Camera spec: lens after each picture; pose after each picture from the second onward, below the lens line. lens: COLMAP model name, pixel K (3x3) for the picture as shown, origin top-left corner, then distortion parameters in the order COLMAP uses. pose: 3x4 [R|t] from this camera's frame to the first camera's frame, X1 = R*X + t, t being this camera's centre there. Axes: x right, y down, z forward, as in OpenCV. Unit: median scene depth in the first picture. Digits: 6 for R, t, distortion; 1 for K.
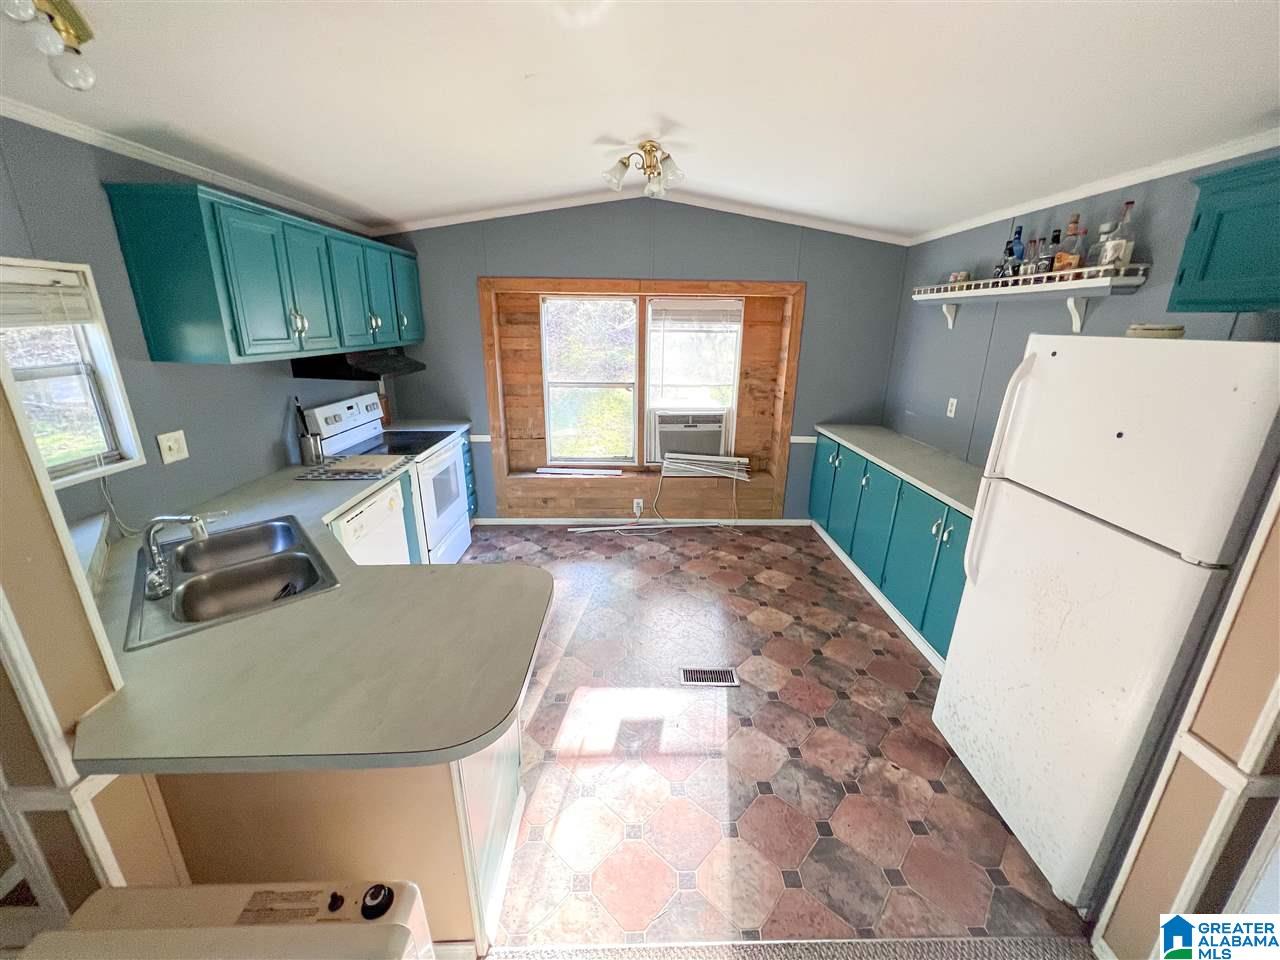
lens RADIAL K [[516.4, 0, 640.0], [0, 516.4, 480.0], [0, 0, 1]] dist [0.000219, 0.000698]
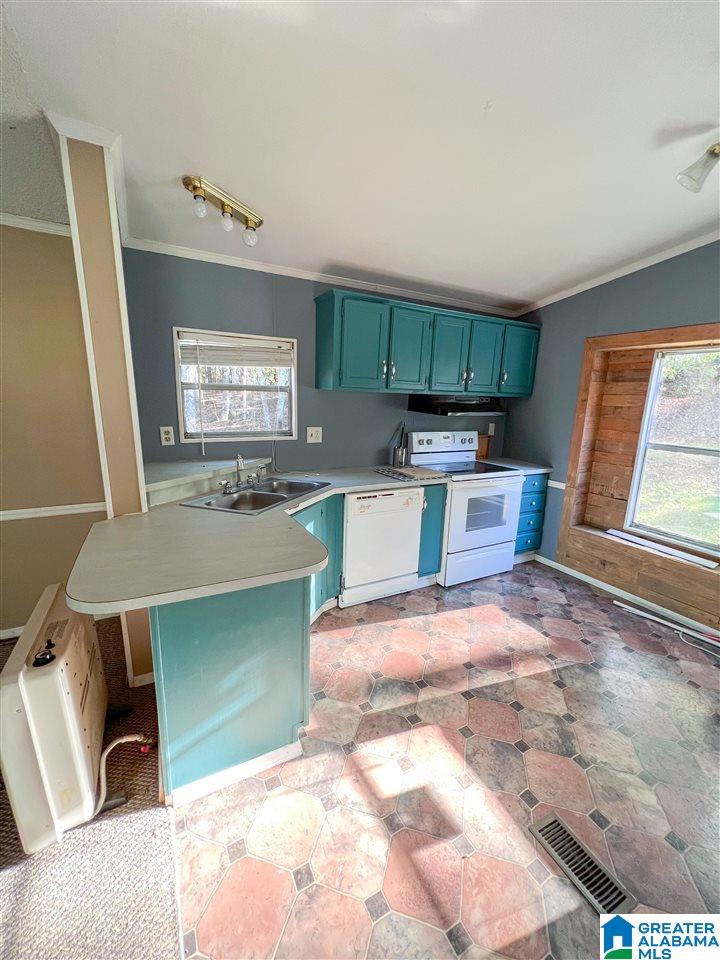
lens RADIAL K [[386.8, 0, 364.3], [0, 386.8, 477.6], [0, 0, 1]] dist [-0.001888, -0.000180]
pose [[0.460693, 0.183705, -0.868340, 0.230061], [-0.286679, 0.956705, 0.050303, -0.021998], [0.839986, 0.225761, 0.493412, 0.280912]]
